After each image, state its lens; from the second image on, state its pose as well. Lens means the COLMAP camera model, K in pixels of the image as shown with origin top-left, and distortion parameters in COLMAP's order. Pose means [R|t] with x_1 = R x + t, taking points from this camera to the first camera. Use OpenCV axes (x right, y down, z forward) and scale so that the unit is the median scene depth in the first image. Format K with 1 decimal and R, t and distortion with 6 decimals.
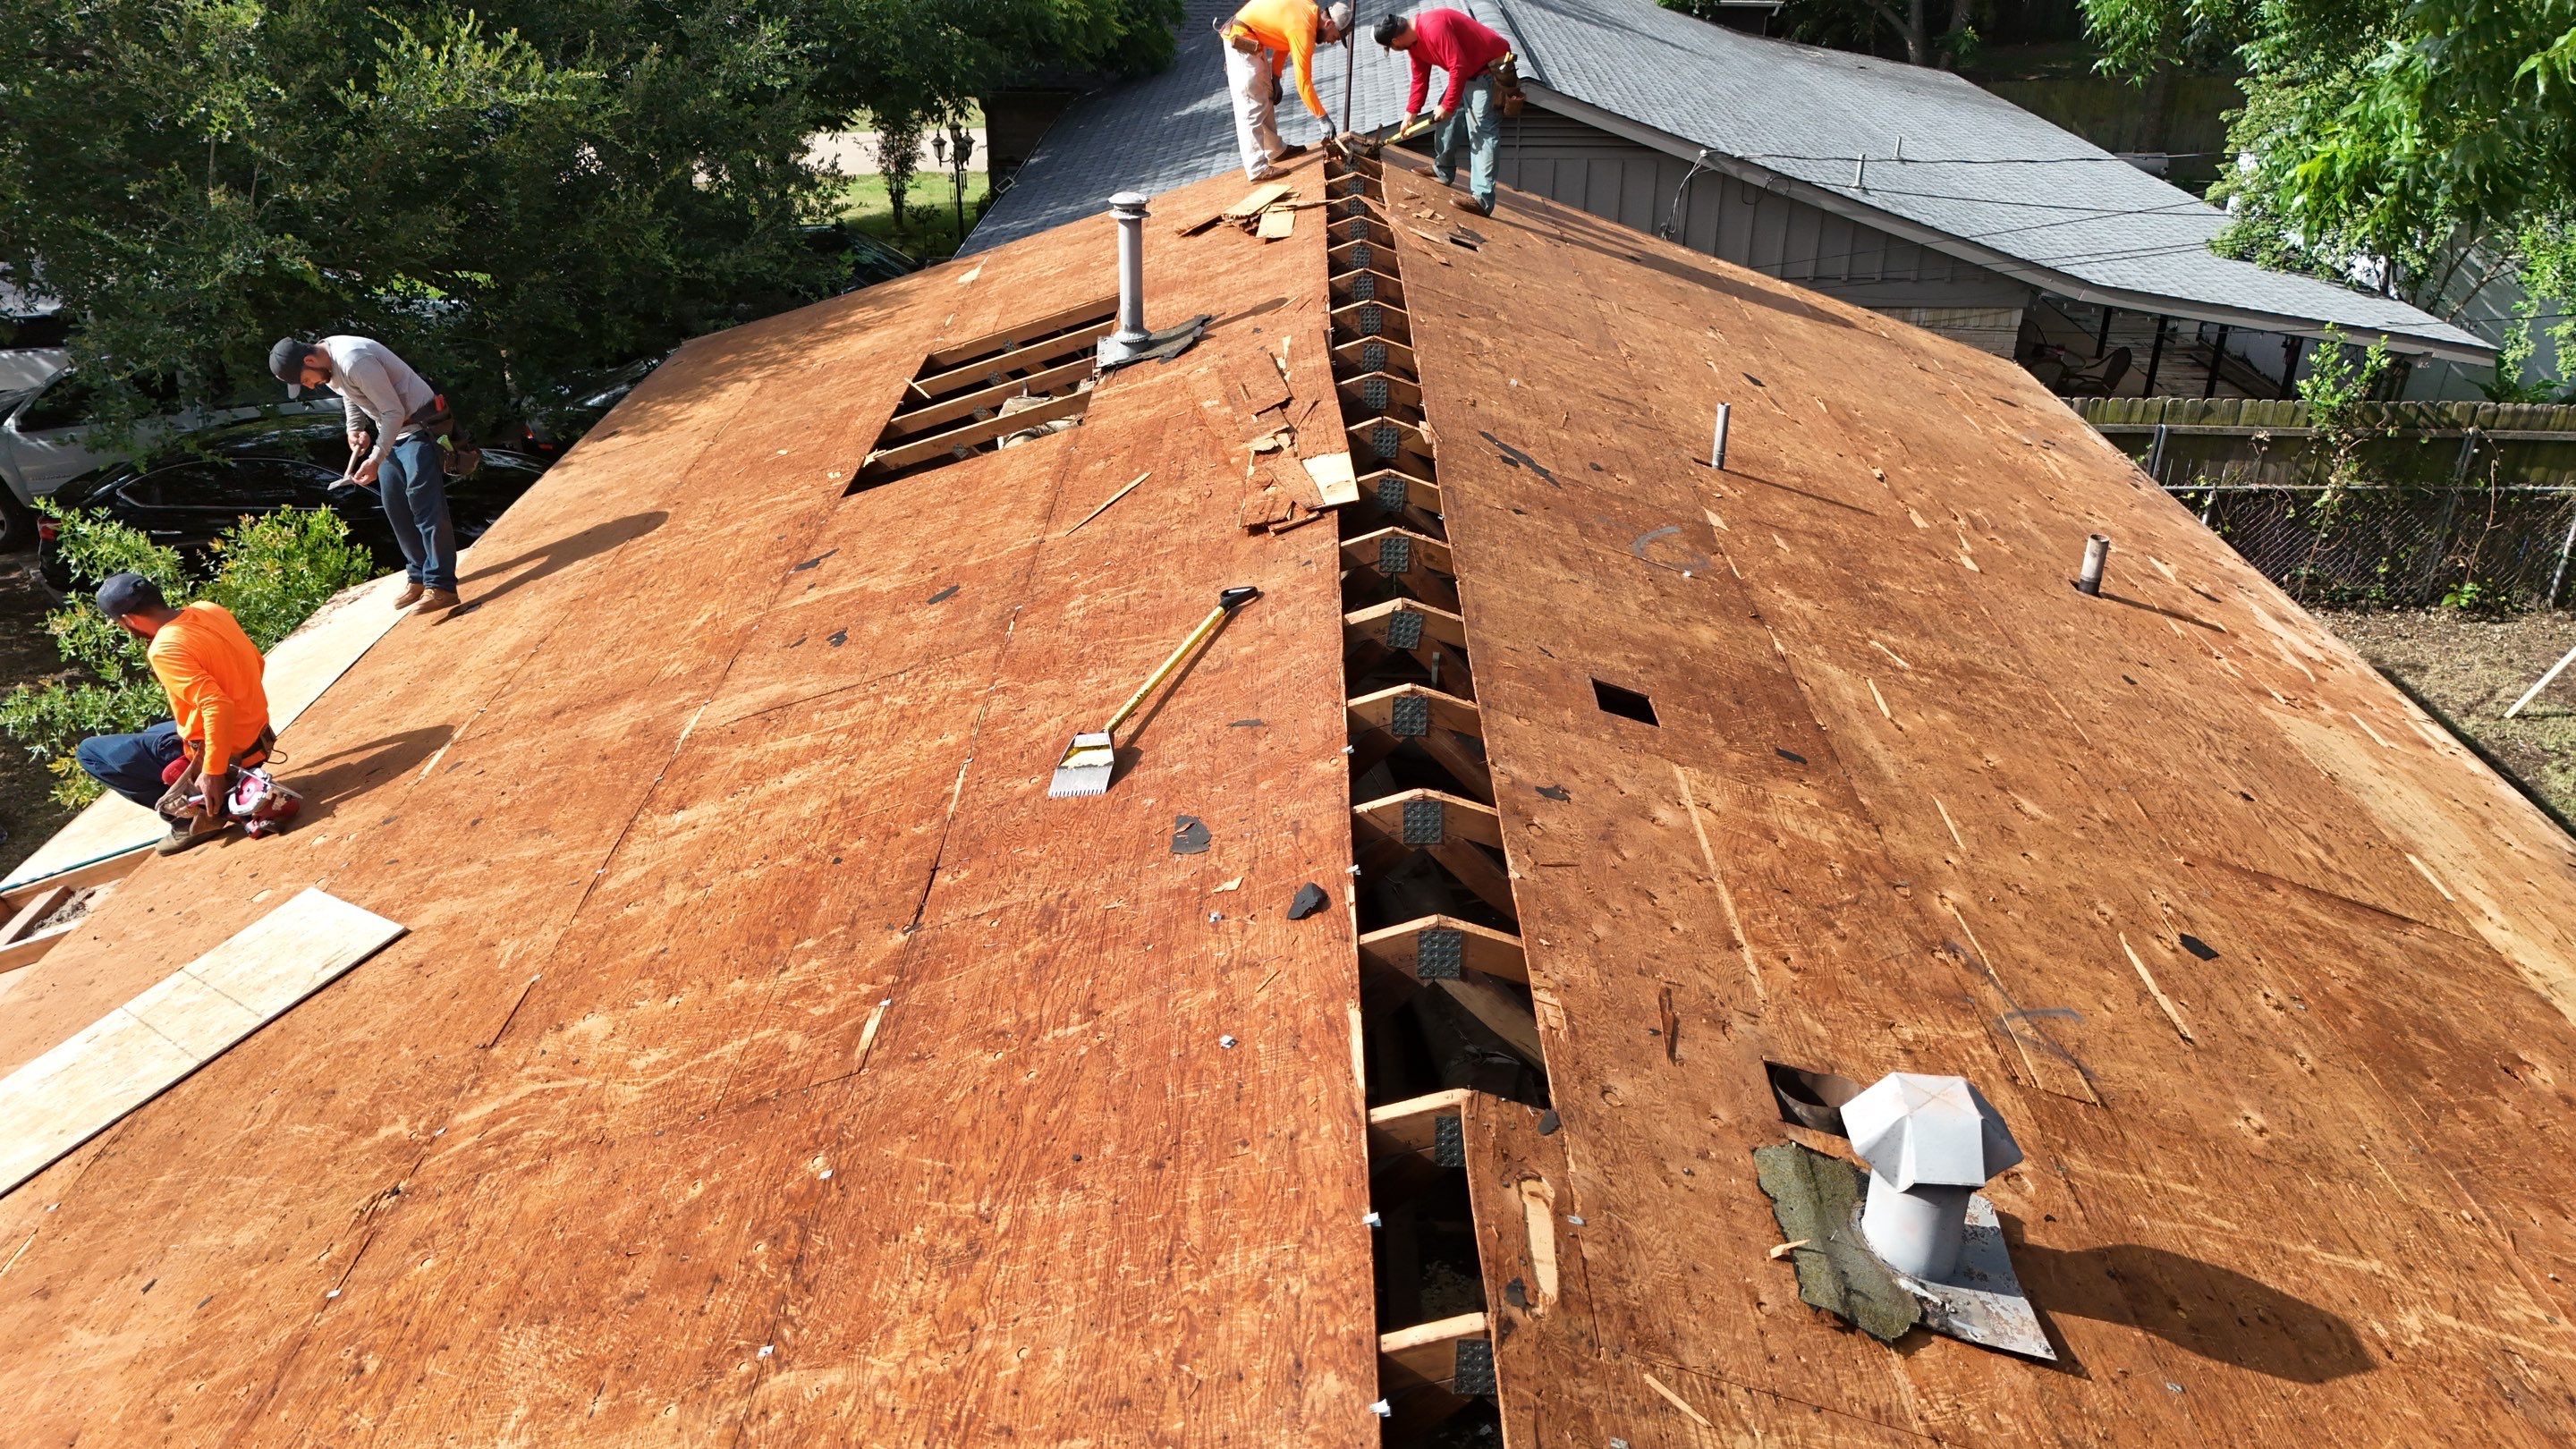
lens RADIAL K [[1970.9, 0, 1288.0], [0, 1970.9, 724.5], [0, 0, 1]] dist [0.004401, -0.070255]
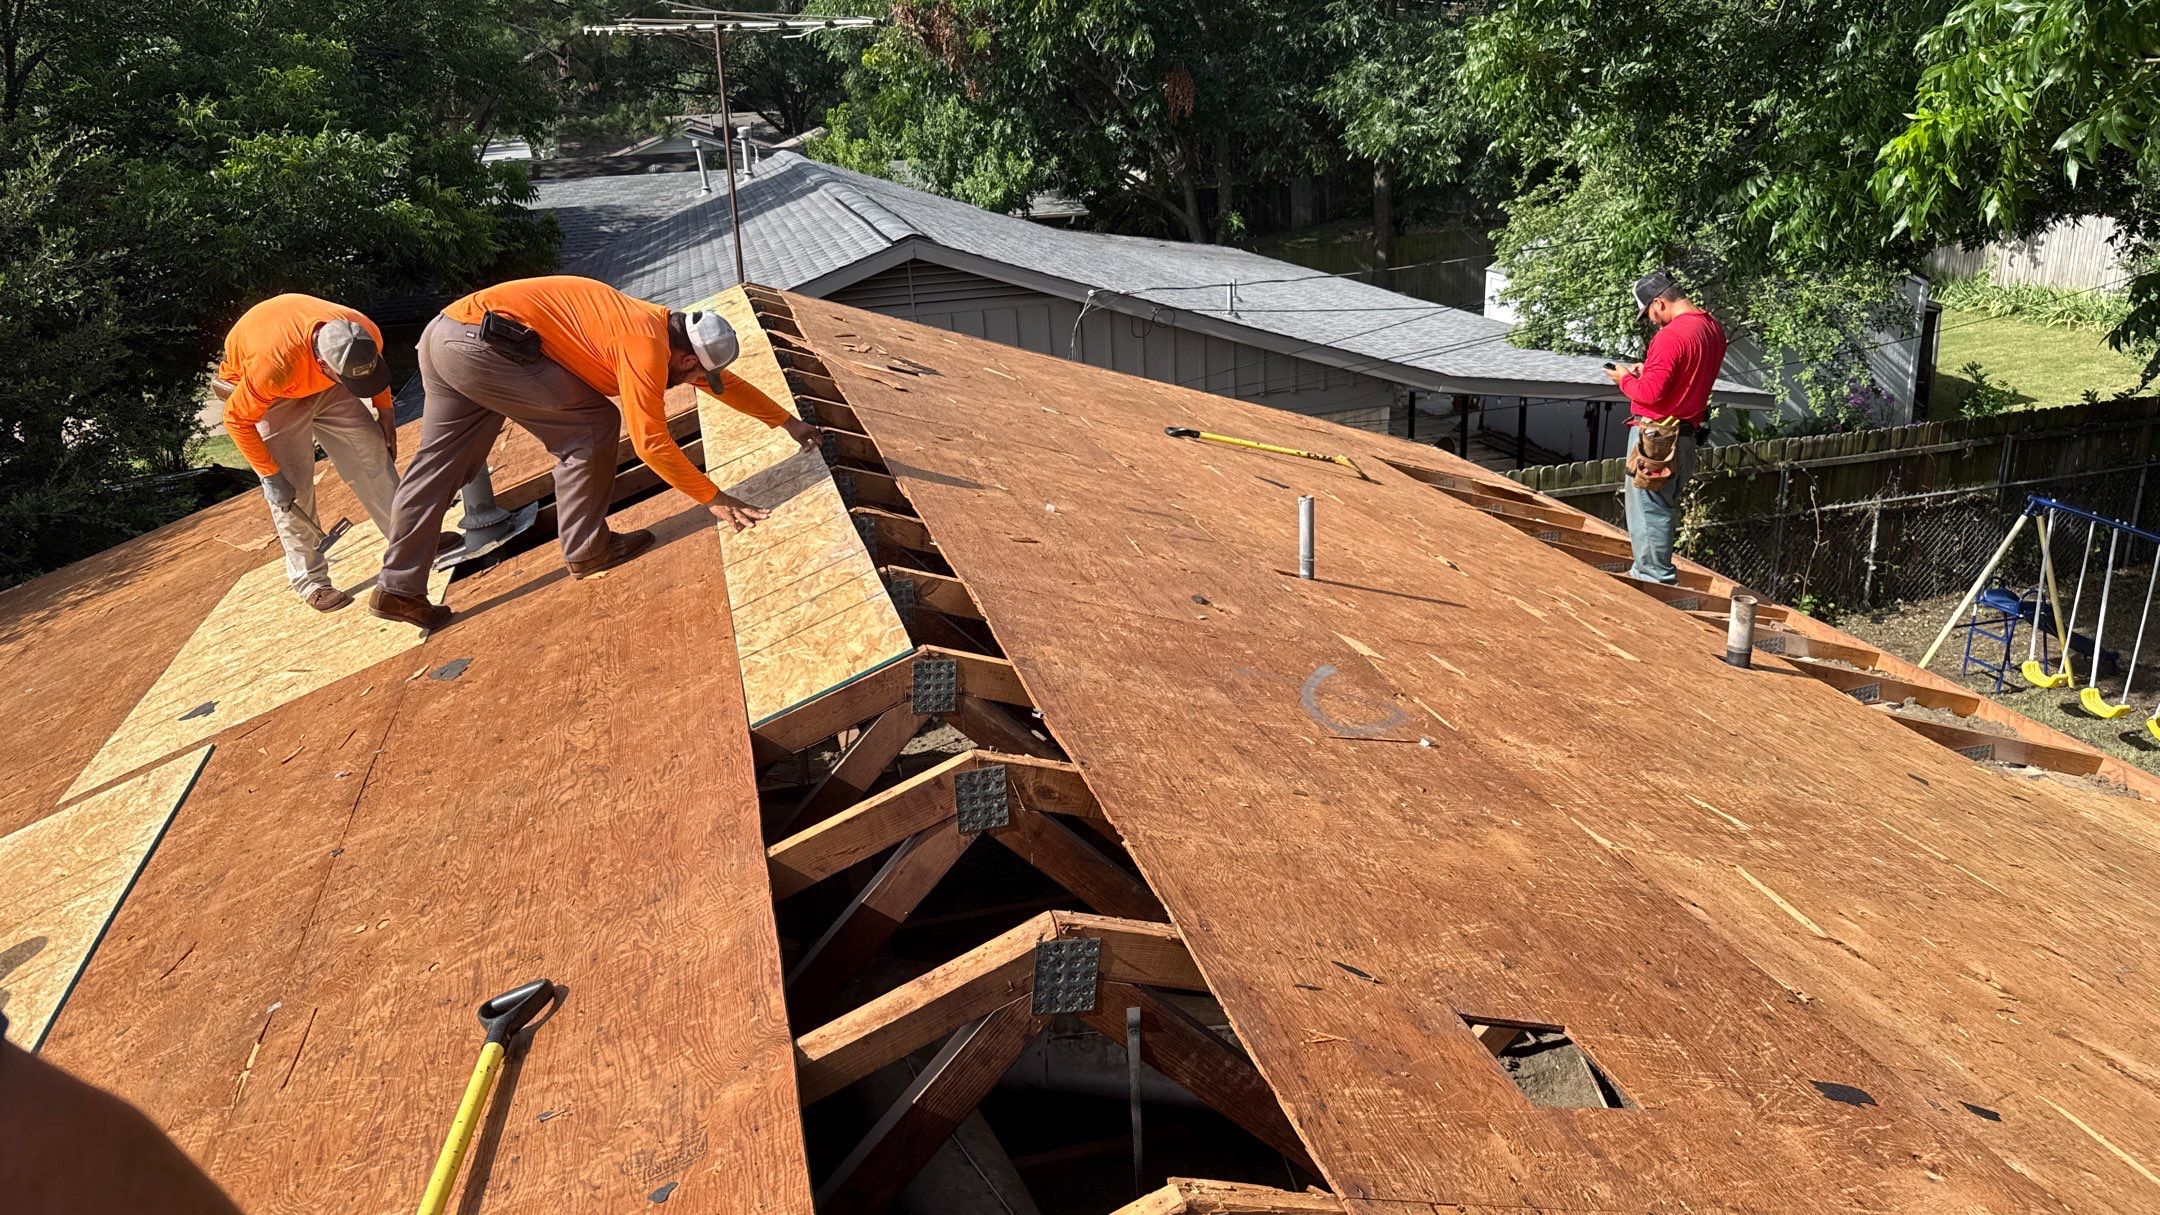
lens RADIAL K [[1652.6, 0, 1080.0], [0, 1652.6, 607.5], [0, 0, 1]] dist [0.004401, -0.070255]
pose [[0.966586, -0.138008, 0.216022, -0.008026], [0.166110, 0.979048, -0.117784, -0.061744], [-0.195240, 0.149732, 0.969258, 0.421863]]
